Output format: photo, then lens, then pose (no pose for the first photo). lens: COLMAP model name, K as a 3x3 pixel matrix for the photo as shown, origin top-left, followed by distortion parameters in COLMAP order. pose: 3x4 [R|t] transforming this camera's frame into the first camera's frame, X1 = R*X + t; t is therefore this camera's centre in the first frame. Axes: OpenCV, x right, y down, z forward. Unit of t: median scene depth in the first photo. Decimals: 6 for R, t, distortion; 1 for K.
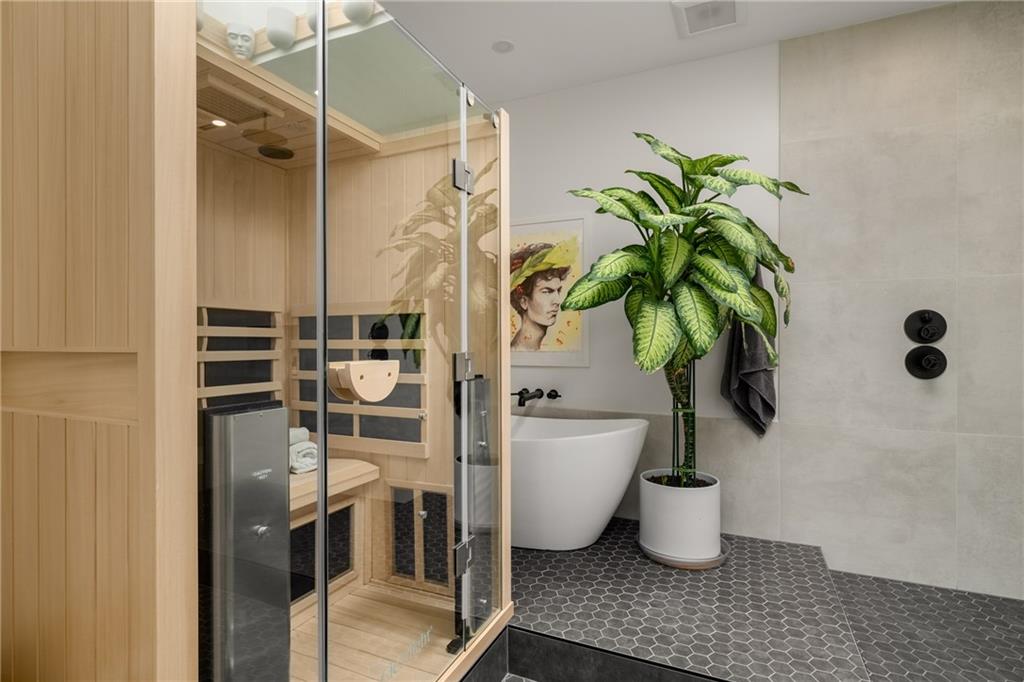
lens RADIAL K [[503.3, 0, 509.8], [0, 503.3, 341.8], [0, 0, 1]] dist [0.002279, -0.000206]
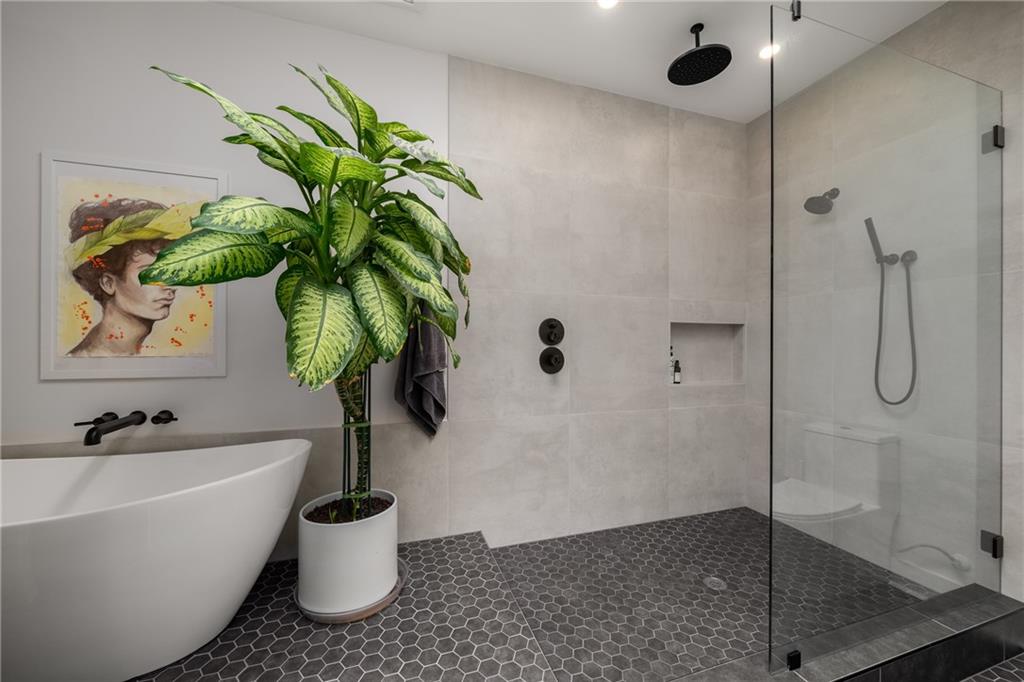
lens RADIAL K [[392.7, 0, 516.1], [0, 392.7, 344.5], [0, 0, 1]] dist [-0.001403, 0.000175]
pose [[0.728858, 0.002860, 0.684659, 0.092013], [-0.002242, 0.999996, -0.001791, 0.003161], [-0.684661, -0.000229, 0.728861, 0.347440]]
